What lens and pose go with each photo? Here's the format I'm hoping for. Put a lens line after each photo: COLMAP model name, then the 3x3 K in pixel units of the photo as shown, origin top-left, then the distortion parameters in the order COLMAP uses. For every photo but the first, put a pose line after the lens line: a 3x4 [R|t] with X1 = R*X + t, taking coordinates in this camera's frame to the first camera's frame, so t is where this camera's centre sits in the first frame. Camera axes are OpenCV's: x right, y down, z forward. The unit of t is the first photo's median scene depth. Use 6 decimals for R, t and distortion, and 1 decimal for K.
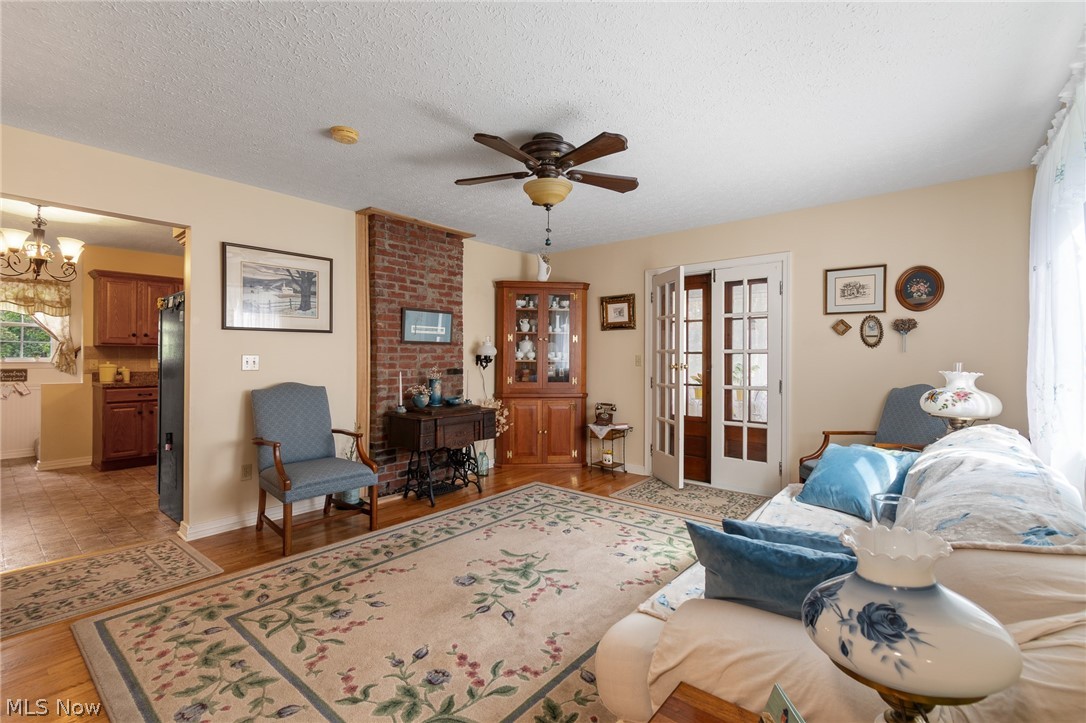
lens RADIAL K [[487.6, 0, 541.7], [0, 487.6, 360.7], [0, 0, 1]] dist [0.001055, -0.002784]
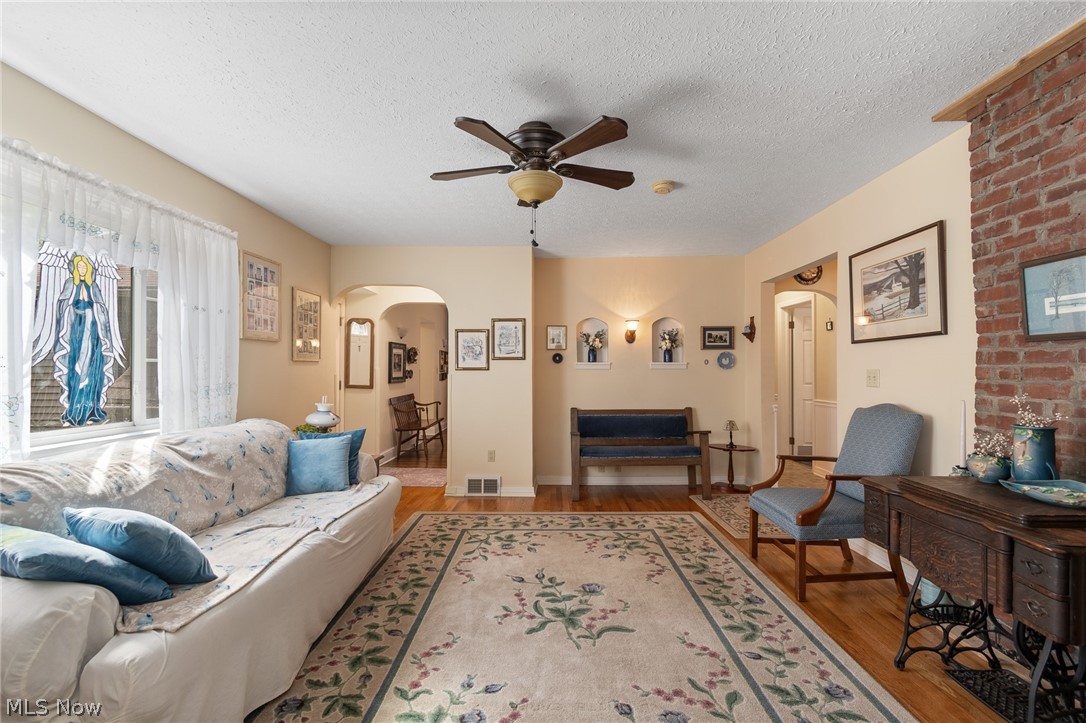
lens RADIAL K [[487.6, 0, 544.6], [0, 487.6, 366.1], [0, 0, 1]] dist [0.001055, -0.002784]
pose [[-0.779668, -0.008954, -0.626129, 0.515278], [-0.007463, 0.999960, -0.005008, -0.010443], [0.626148, 0.000768, -0.779704, 1.569061]]
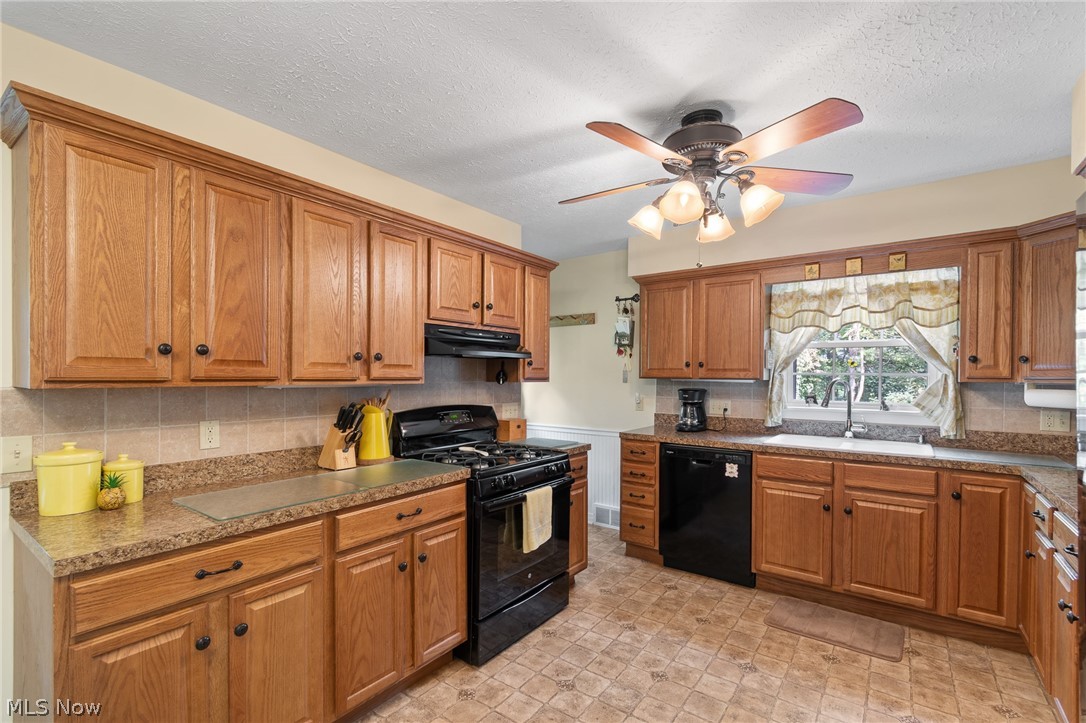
lens RADIAL K [[487.6, 0, 537.2], [0, 487.6, 382.7], [0, 0, 1]] dist [0.001055, -0.002784]
pose [[0.998212, -0.002267, 0.059728, -0.632767], [0.001717, 0.999956, 0.009249, -0.035173], [-0.059747, -0.009130, 0.998172, 0.697940]]
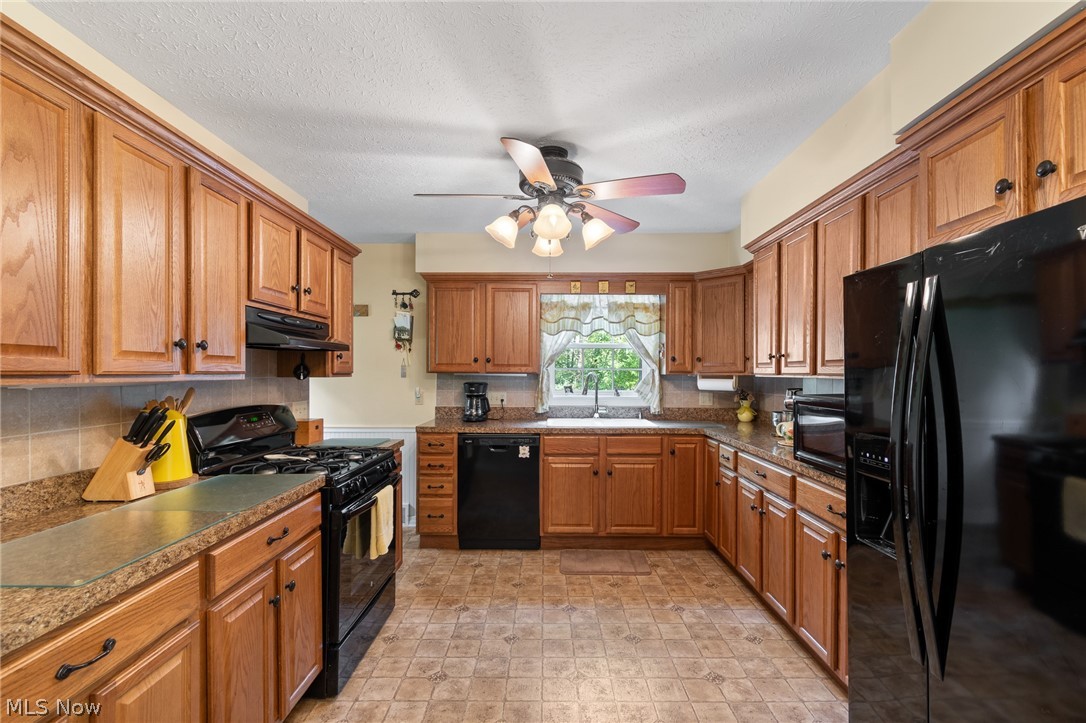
lens RADIAL K [[487.6, 0, 544.4], [0, 487.6, 376.9], [0, 0, 1]] dist [0.001055, -0.002784]
pose [[0.765694, -0.009839, 0.643130, -0.772559], [0.005109, 0.999944, 0.009215, -0.034603], [-0.643185, -0.003770, 0.765702, 0.729122]]
